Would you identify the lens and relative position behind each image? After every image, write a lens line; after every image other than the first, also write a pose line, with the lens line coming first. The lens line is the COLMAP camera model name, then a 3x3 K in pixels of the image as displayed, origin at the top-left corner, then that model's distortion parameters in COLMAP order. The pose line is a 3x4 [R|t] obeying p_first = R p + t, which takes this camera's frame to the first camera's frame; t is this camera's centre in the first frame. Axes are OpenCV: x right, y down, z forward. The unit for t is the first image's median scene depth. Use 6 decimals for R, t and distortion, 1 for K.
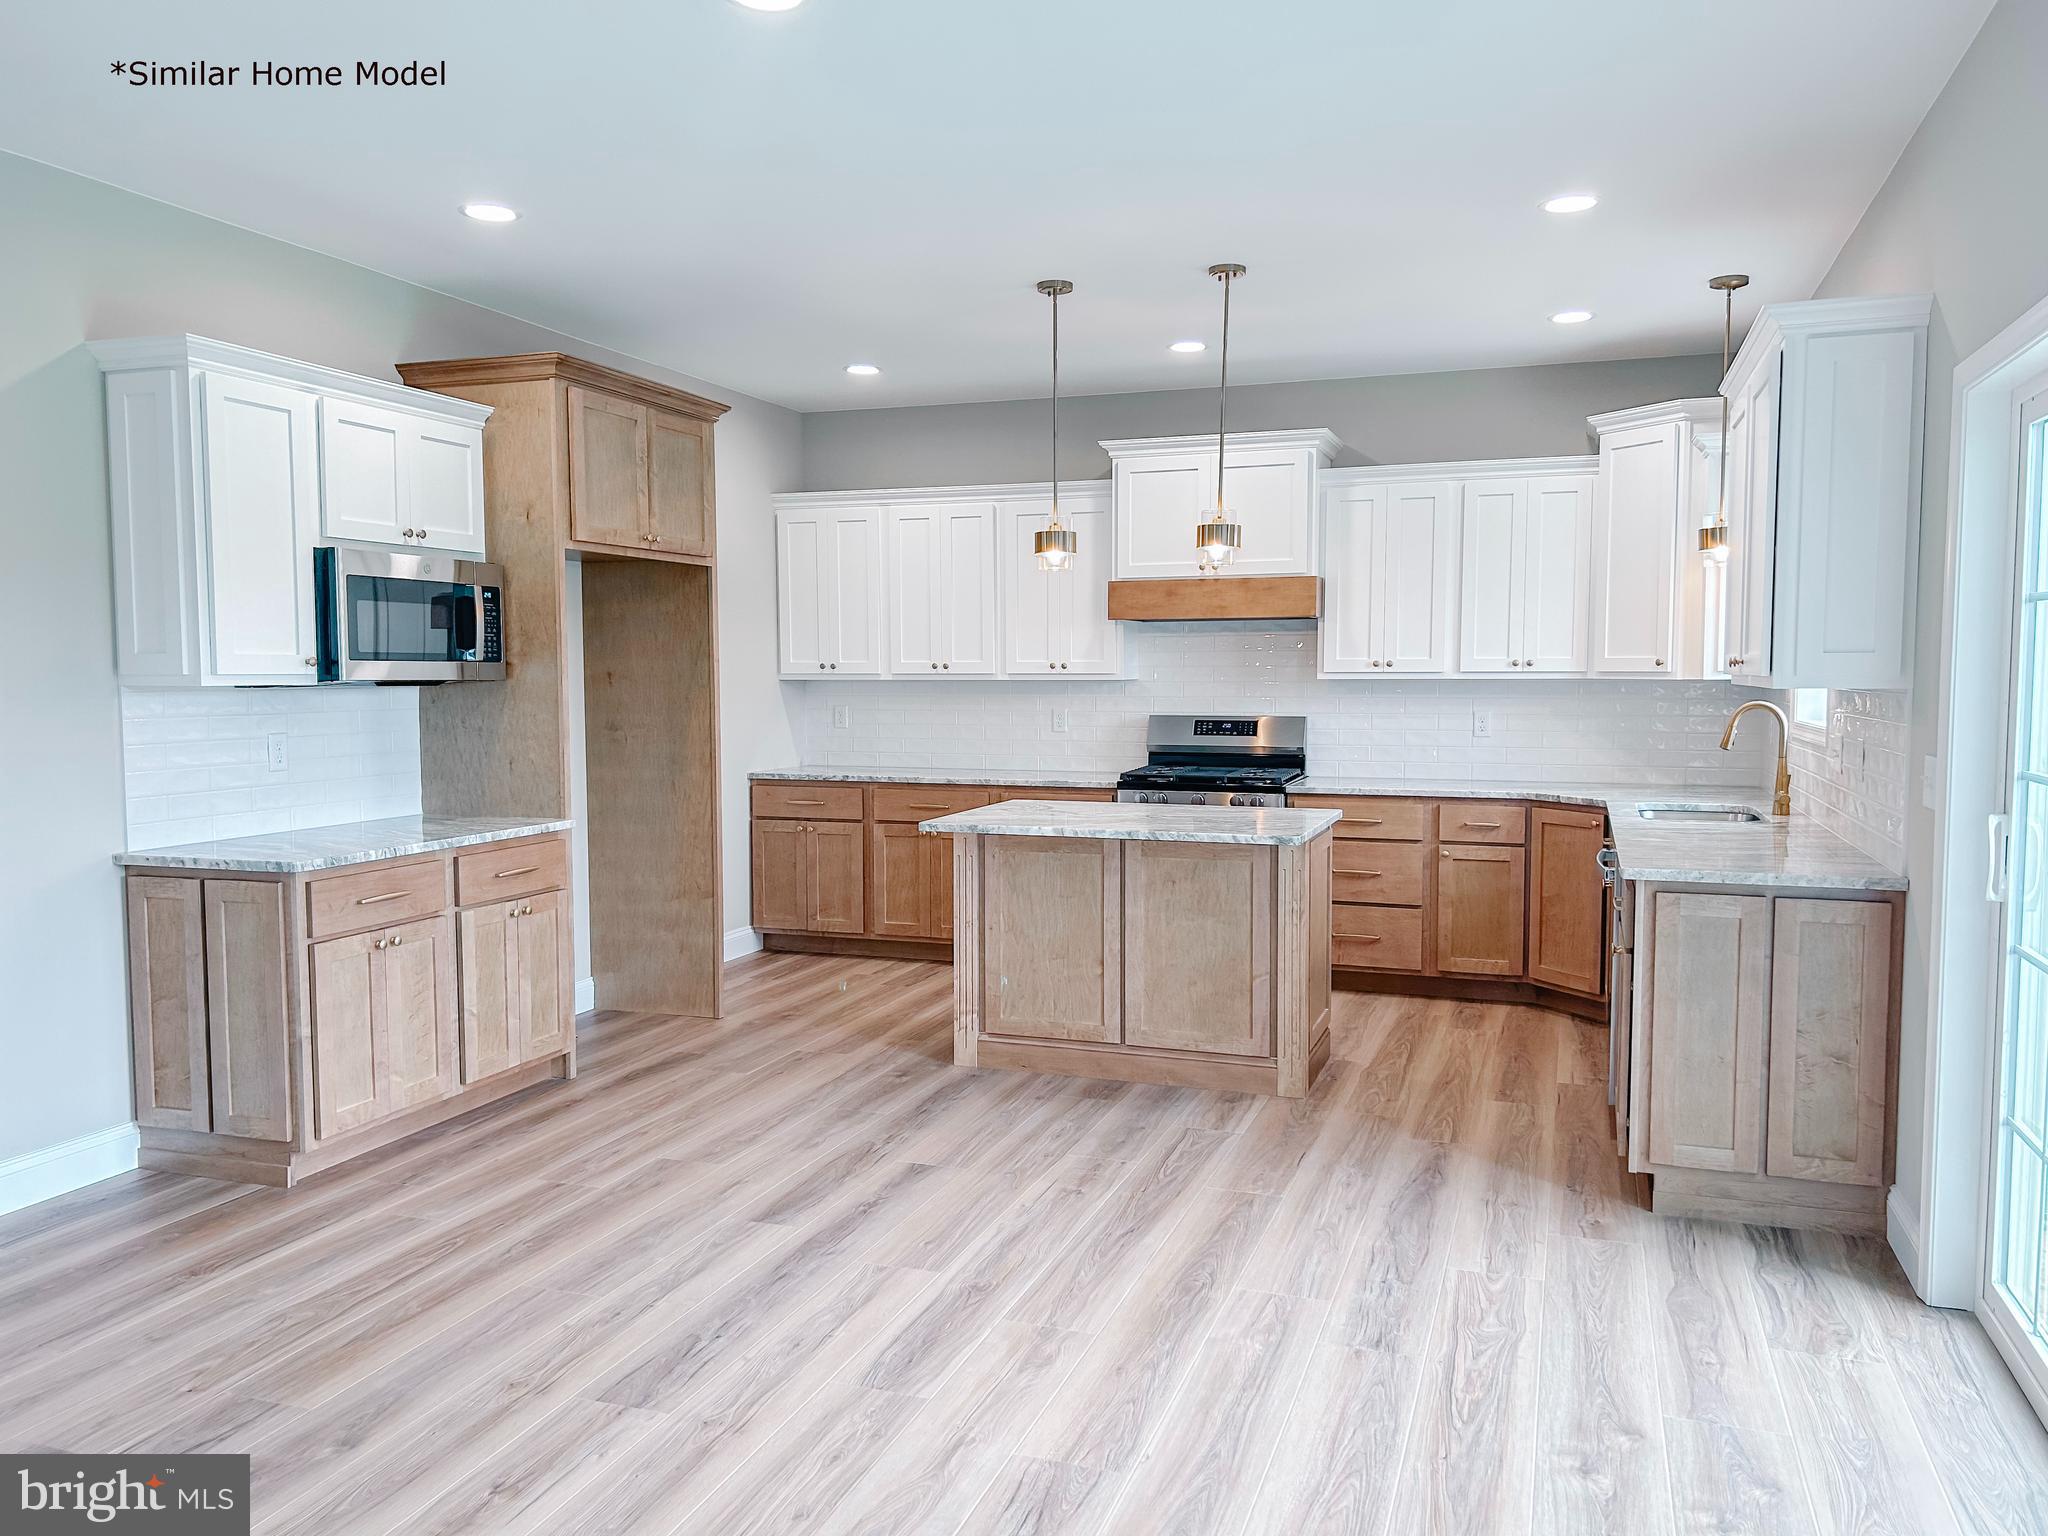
lens RADIAL K [[1546.7, 0, 1029.2], [0, 1546.7, 762.7], [0, 0, 1]] dist [0.042105, -0.011440]
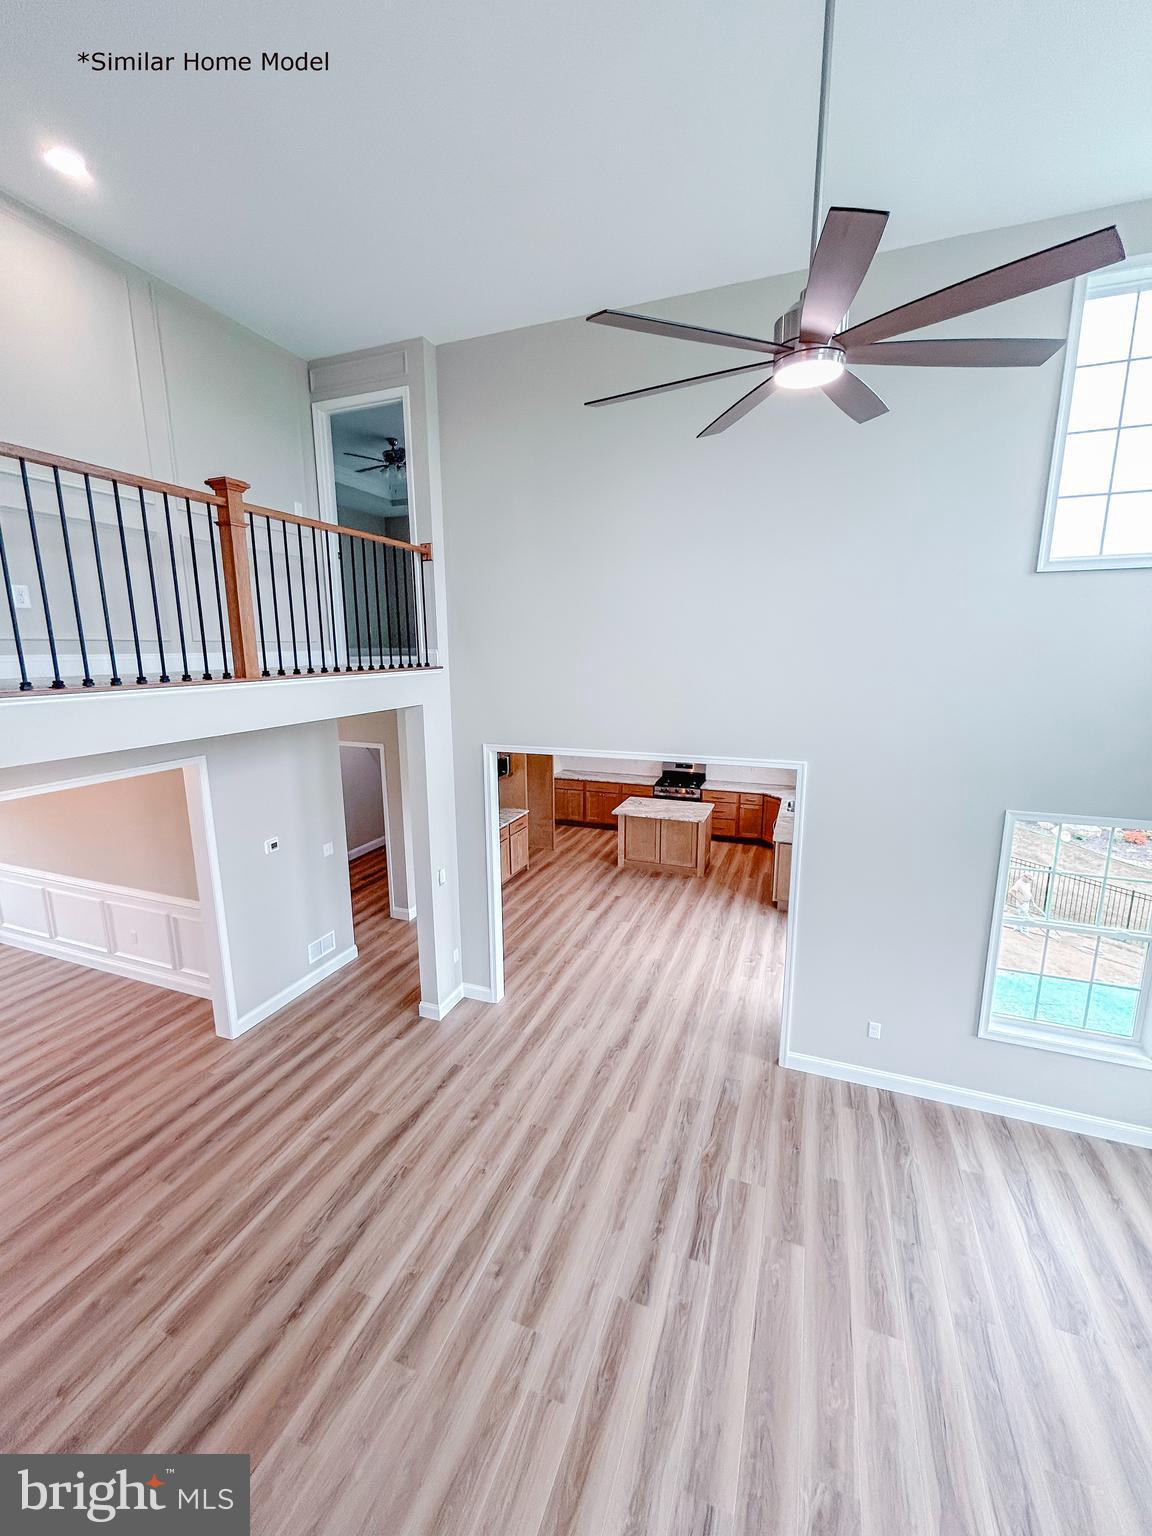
lens RADIAL K [[616.4, 0, 568.9], [0, 616.4, 767.3], [0, 0, 1]] dist [-0.009391, 0.000029]
pose [[0.999181, -0.002021, -0.040421, -0.125573], [0.007200, 0.991697, 0.128393, -0.311190], [0.039826, -0.128579, 0.990899, -0.667085]]
